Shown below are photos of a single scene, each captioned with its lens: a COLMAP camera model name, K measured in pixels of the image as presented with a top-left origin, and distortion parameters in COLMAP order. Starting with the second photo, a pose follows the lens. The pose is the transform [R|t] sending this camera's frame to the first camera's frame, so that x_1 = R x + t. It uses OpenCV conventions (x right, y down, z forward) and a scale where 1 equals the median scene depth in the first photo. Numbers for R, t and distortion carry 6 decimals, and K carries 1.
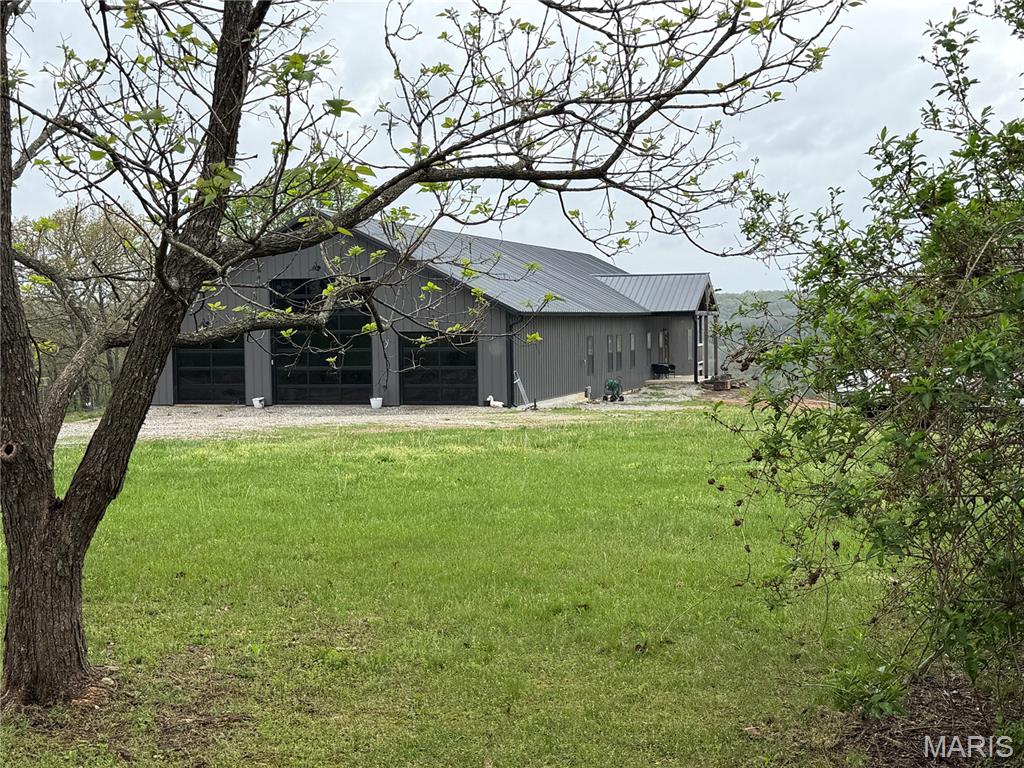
lens RADIAL K [[1418.9, 0, 512.0], [0, 1418.9, 384.0], [0, 0, 1]] dist [0.000891, 0.000780]
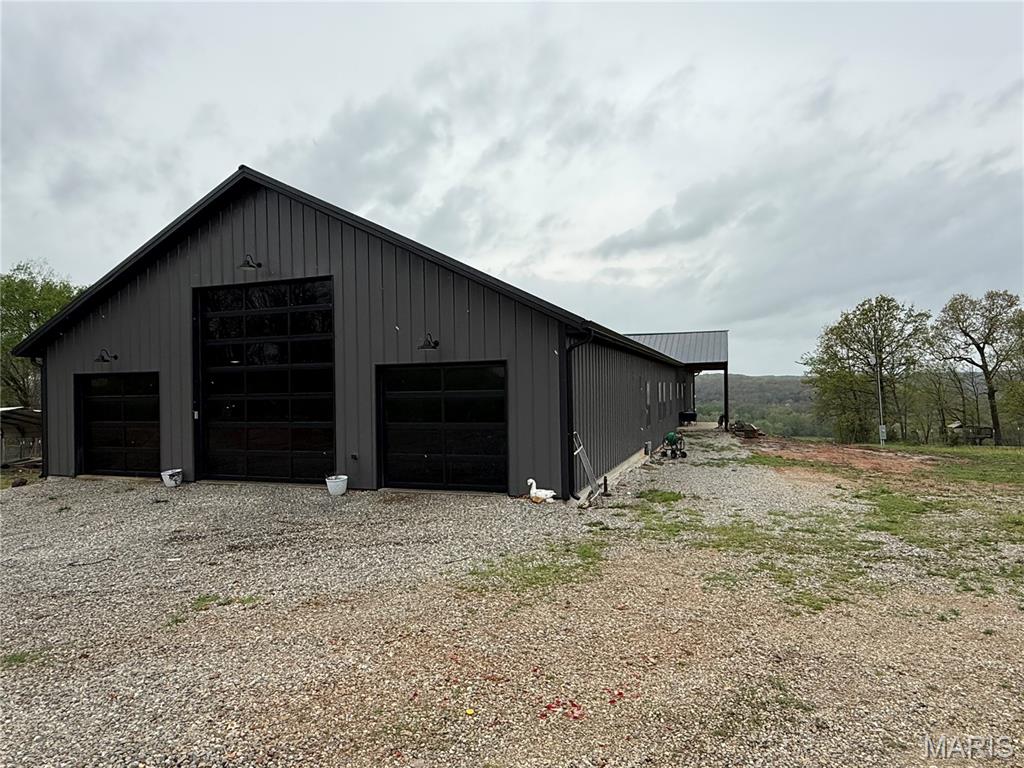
lens RADIAL K [[609.8, 0, 512.0], [0, 609.8, 384.0], [0, 0, 1]] dist [0.002079, 0.000299]
pose [[0.998954, -0.002290, -0.045671, -0.009632], [-0.000221, 0.998491, -0.054913, -0.012400], [0.045728, 0.054865, 0.997446, 0.634388]]
